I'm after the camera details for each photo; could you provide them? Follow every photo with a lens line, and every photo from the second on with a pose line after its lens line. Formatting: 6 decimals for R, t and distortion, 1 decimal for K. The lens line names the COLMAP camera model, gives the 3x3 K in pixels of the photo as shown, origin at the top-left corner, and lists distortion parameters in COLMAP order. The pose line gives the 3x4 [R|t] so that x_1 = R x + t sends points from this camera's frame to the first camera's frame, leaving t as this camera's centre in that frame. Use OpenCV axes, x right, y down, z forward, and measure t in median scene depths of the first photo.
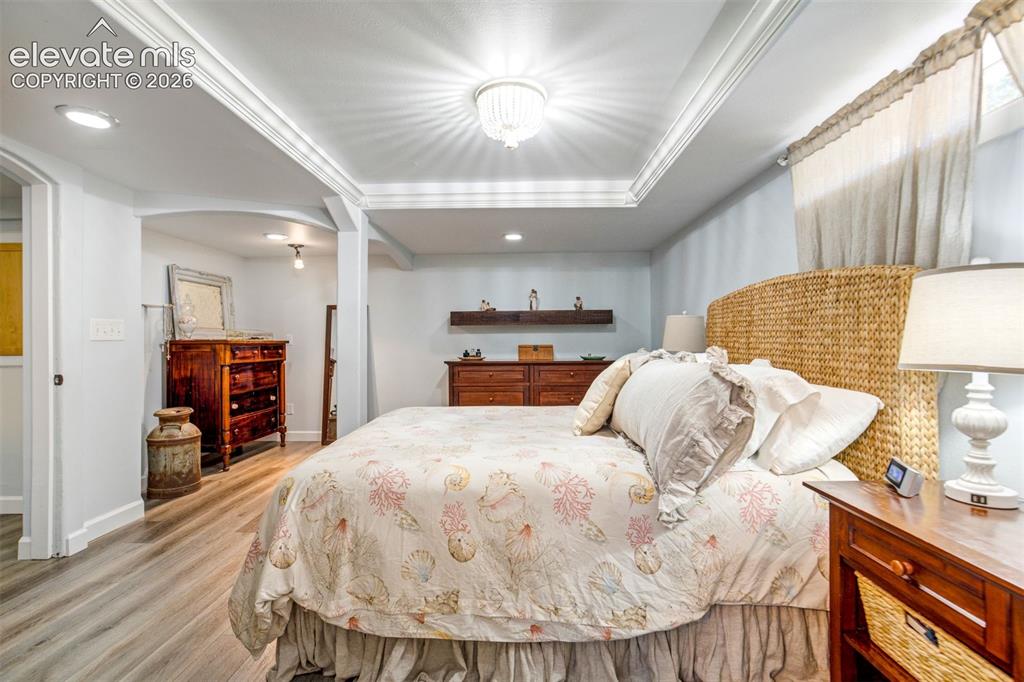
lens RADIAL K [[474.1, 0, 516.2], [0, 474.1, 333.3], [0, 0, 1]] dist [-0.045659, 0.024906]
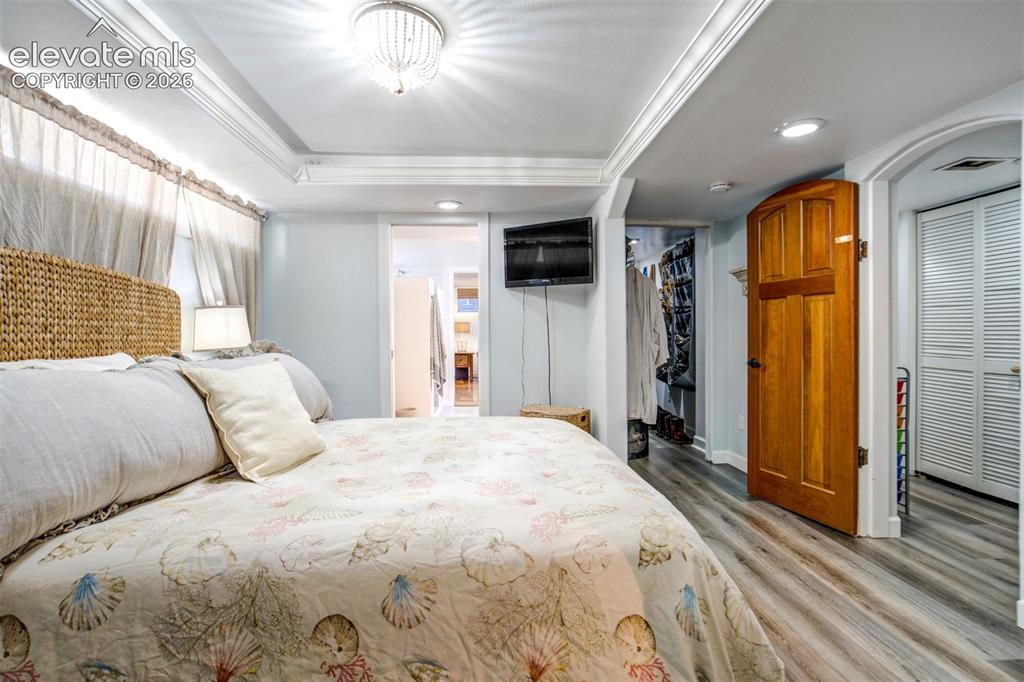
lens RADIAL K [[474.1, 0, 516.2], [0, 474.1, 333.3], [0, 0, 1]] dist [-0.045659, 0.024906]
pose [[-0.994105, 0.008931, -0.108057, -0.110361], [0.010287, 0.999875, -0.011997, 0.024711], [0.107936, -0.013038, -0.994072, 1.649871]]
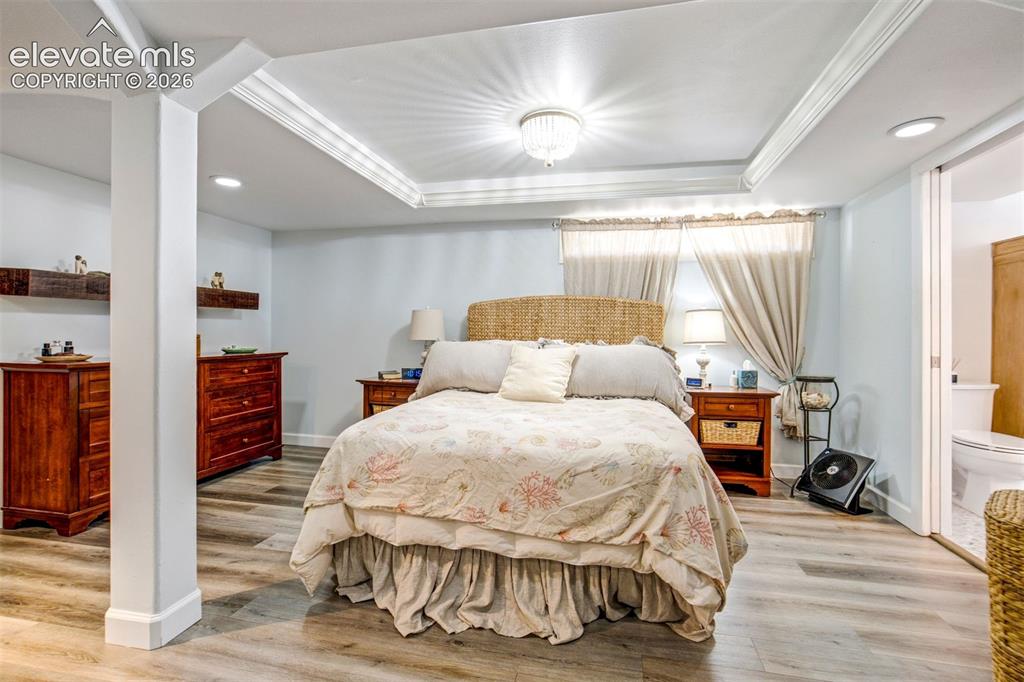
lens RADIAL K [[474.1, 0, 516.2], [0, 474.1, 333.3], [0, 0, 1]] dist [-0.045659, 0.024906]
pose [[0.196258, 0.006031, 0.980534, -1.051654], [-0.025936, 0.999663, -0.000958, 0.021296], [-0.980209, -0.025243, 0.196348, 0.752432]]
